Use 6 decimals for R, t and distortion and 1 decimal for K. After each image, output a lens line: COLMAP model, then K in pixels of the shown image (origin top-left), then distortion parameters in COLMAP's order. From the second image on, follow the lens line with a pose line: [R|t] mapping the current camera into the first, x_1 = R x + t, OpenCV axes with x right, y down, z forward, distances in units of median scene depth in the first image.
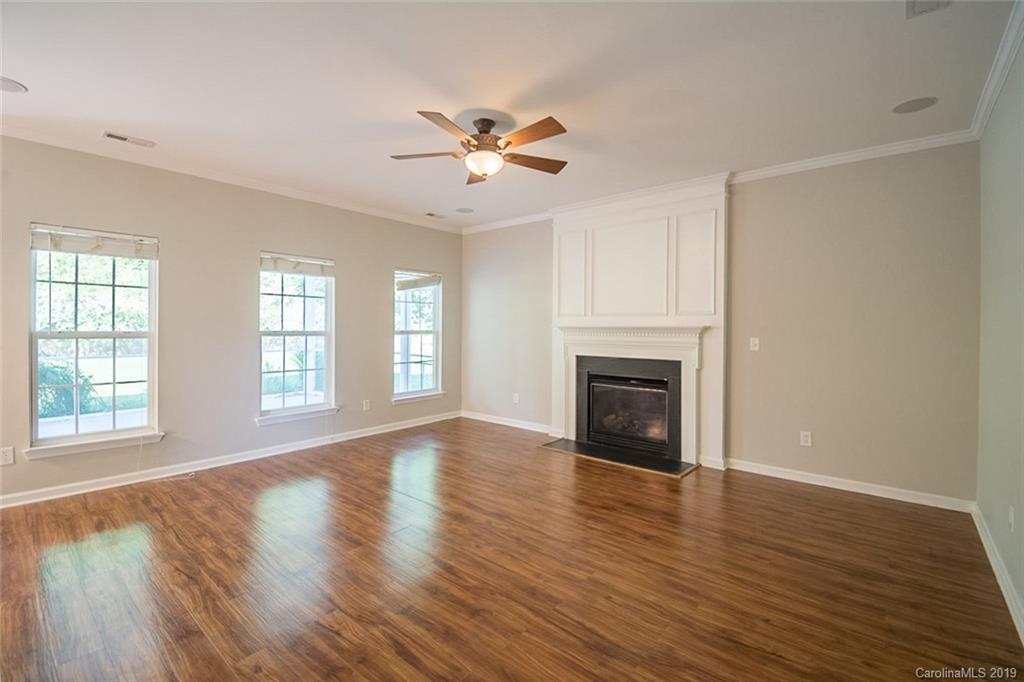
lens RADIAL K [[455.1, 0, 520.8], [0, 455.1, 333.3], [0, 0, 1]] dist [0.026606, -0.031129]
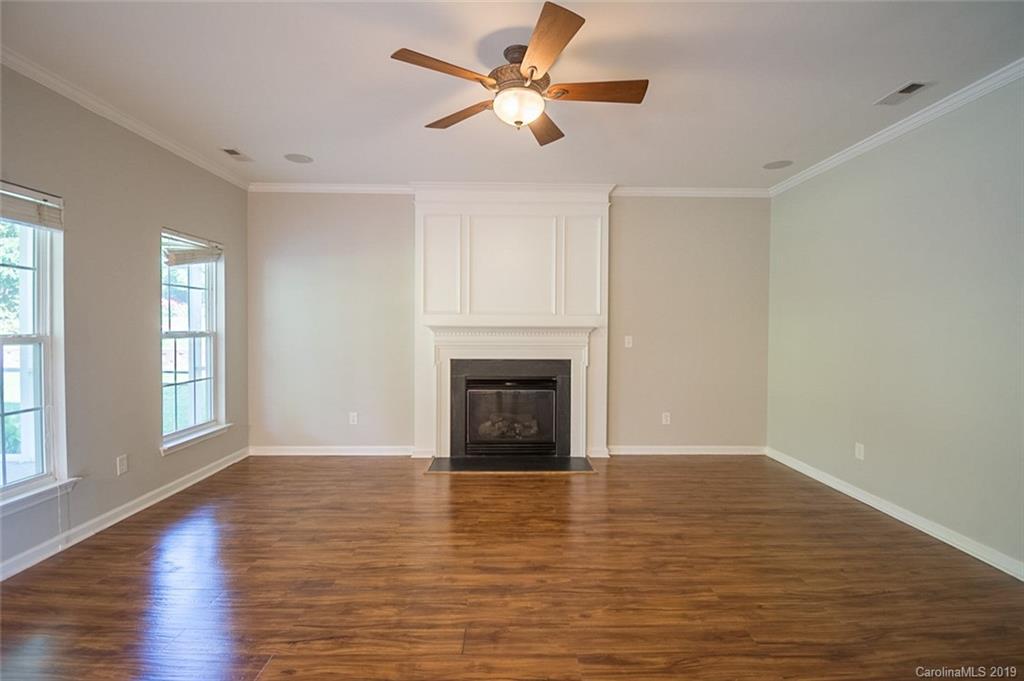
lens RADIAL K [[455.9, 0, 509.1], [0, 455.9, 336.9], [0, 0, 1]] dist [0.025485, -0.031272]
pose [[0.749818, -0.015130, 0.661471, -0.419648], [0.007974, 0.999873, 0.013831, -0.005700], [-0.661596, -0.005097, 0.749843, 0.314424]]
